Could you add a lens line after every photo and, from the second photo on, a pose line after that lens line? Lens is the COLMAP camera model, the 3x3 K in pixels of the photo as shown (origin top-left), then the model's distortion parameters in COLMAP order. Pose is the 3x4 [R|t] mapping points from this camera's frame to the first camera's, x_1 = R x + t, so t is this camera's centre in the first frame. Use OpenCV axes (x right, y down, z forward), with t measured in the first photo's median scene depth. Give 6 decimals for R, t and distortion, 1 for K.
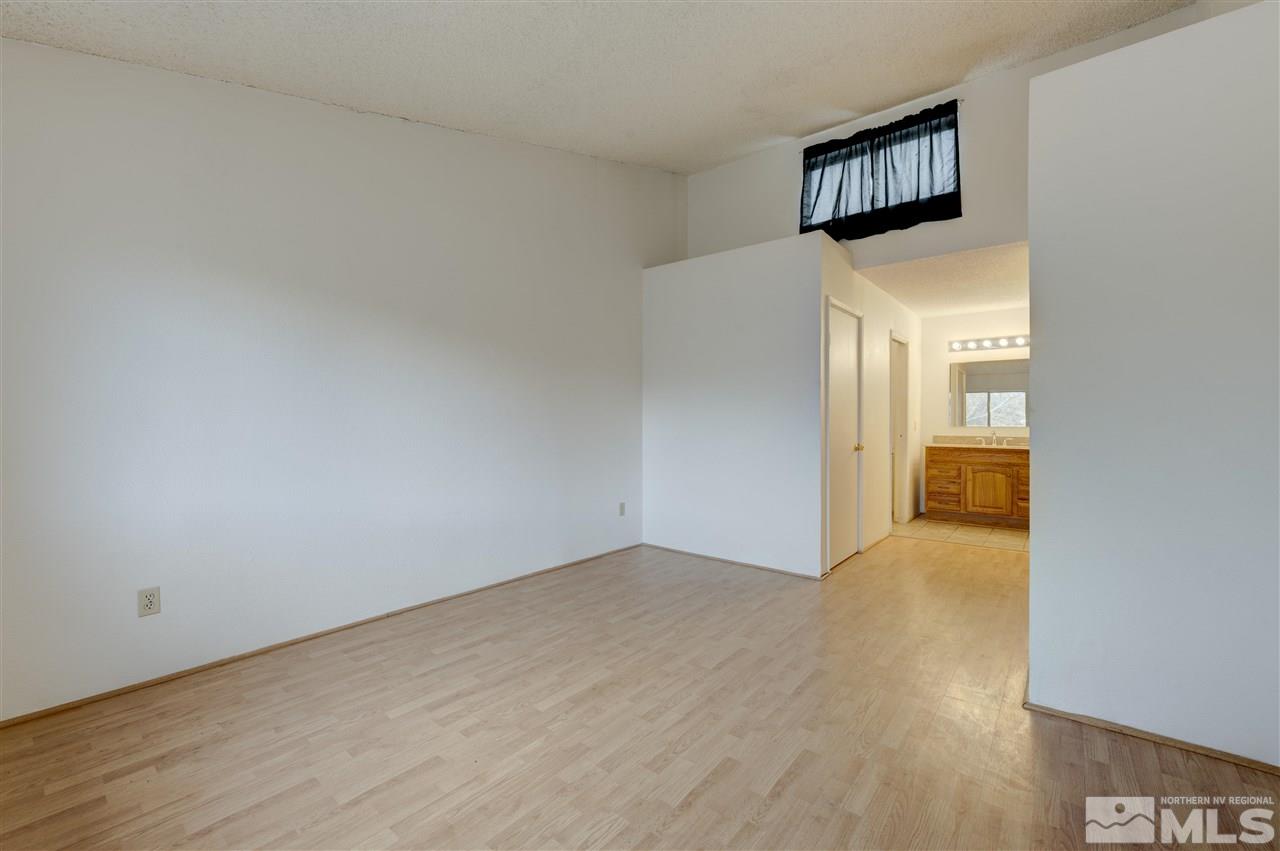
lens RADIAL K [[533.6, 0, 625.8], [0, 533.6, 424.6], [0, 0, 1]] dist [-0.003010, -0.000380]
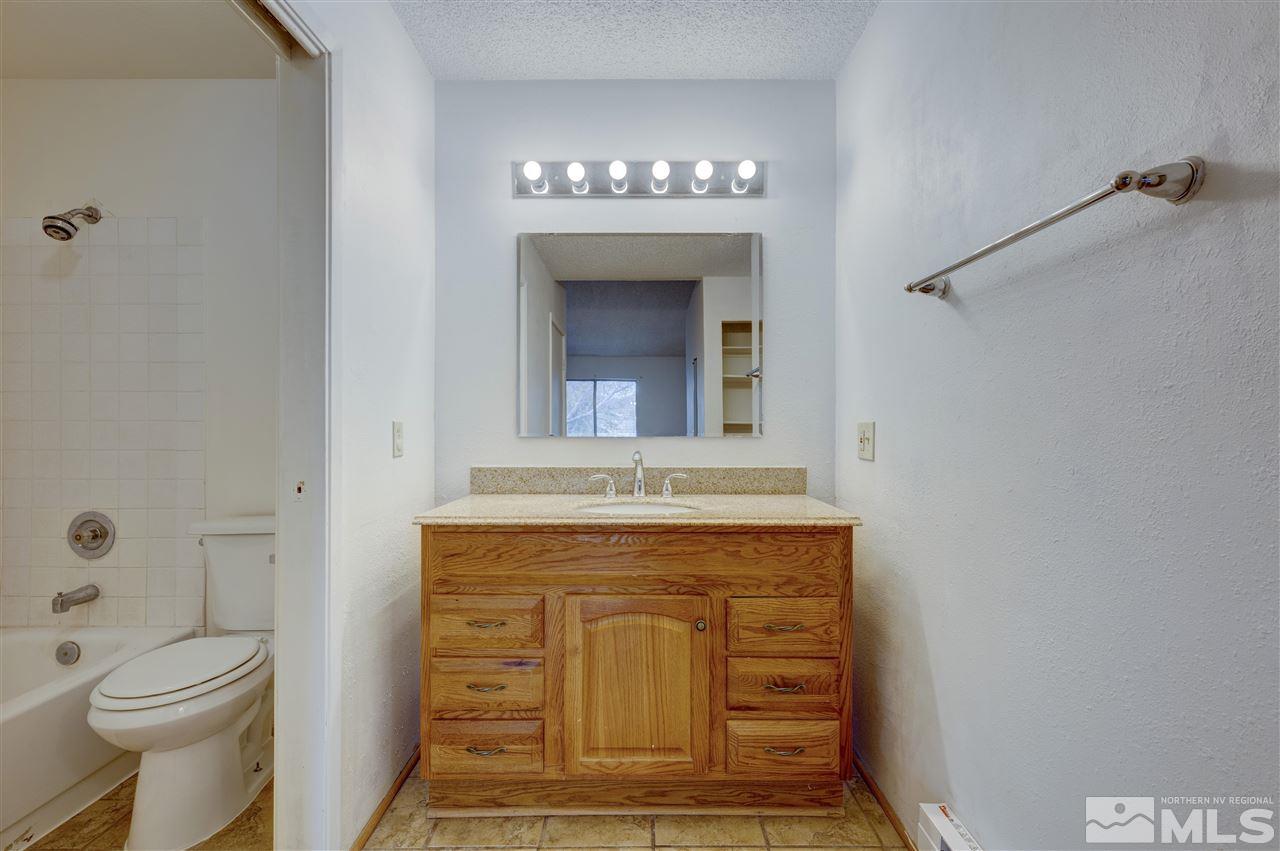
lens RADIAL K [[581.6, 0, 638.5], [0, 581.6, 421.4], [0, 0, 1]] dist [-0.003737, 0.000018]
pose [[0.773797, -0.005187, 0.633412, 0.476455], [0.010118, 0.999940, -0.004171, -0.004205], [-0.633353, 0.009636, 0.773803, 0.738519]]
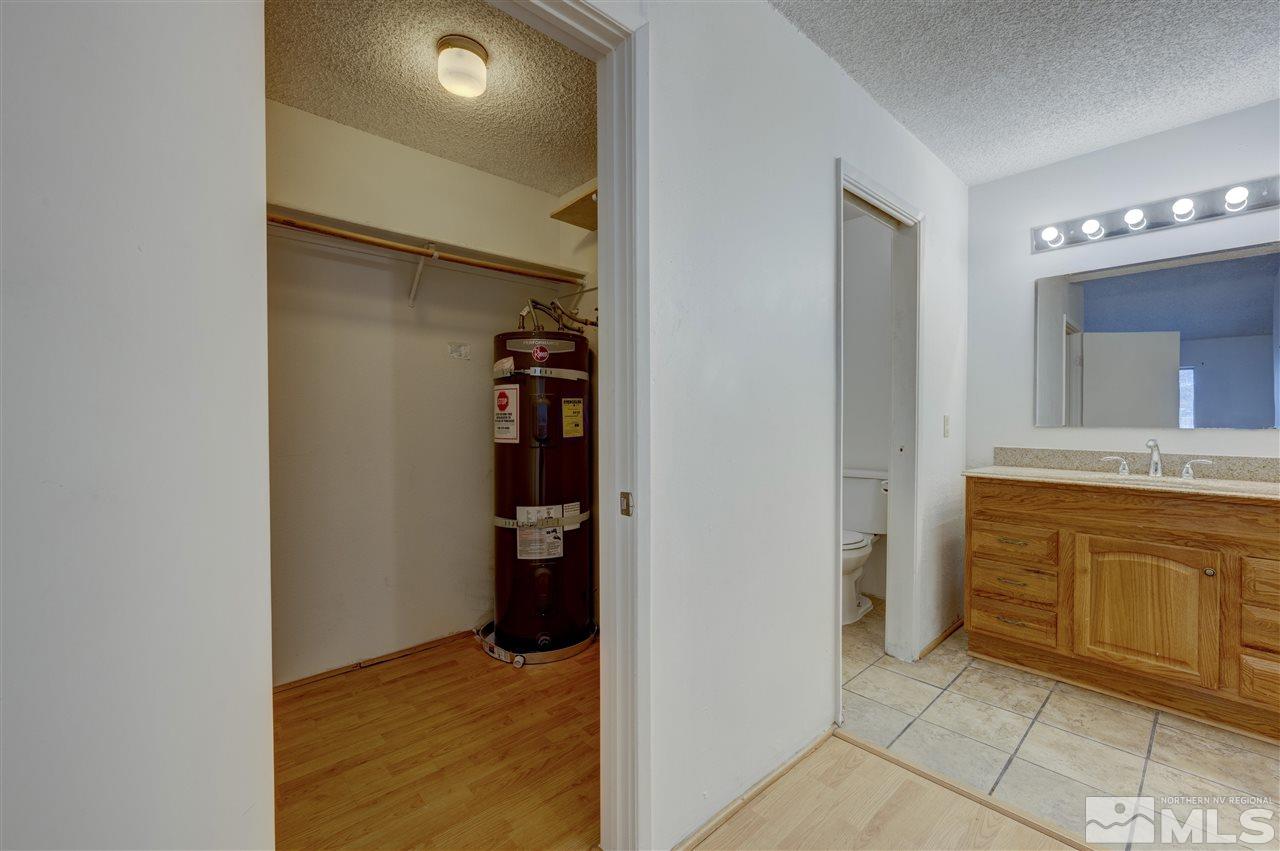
lens RADIAL K [[530.2, 0, 639.6], [0, 530.2, 421.9], [0, 0, 1]] dist [0.000808, -0.000002]
pose [[0.990309, -0.000723, -0.138879, 0.374569], [0.000693, 1.000000, -0.000266, -0.001099], [0.138879, 0.000168, 0.990309, 0.567304]]
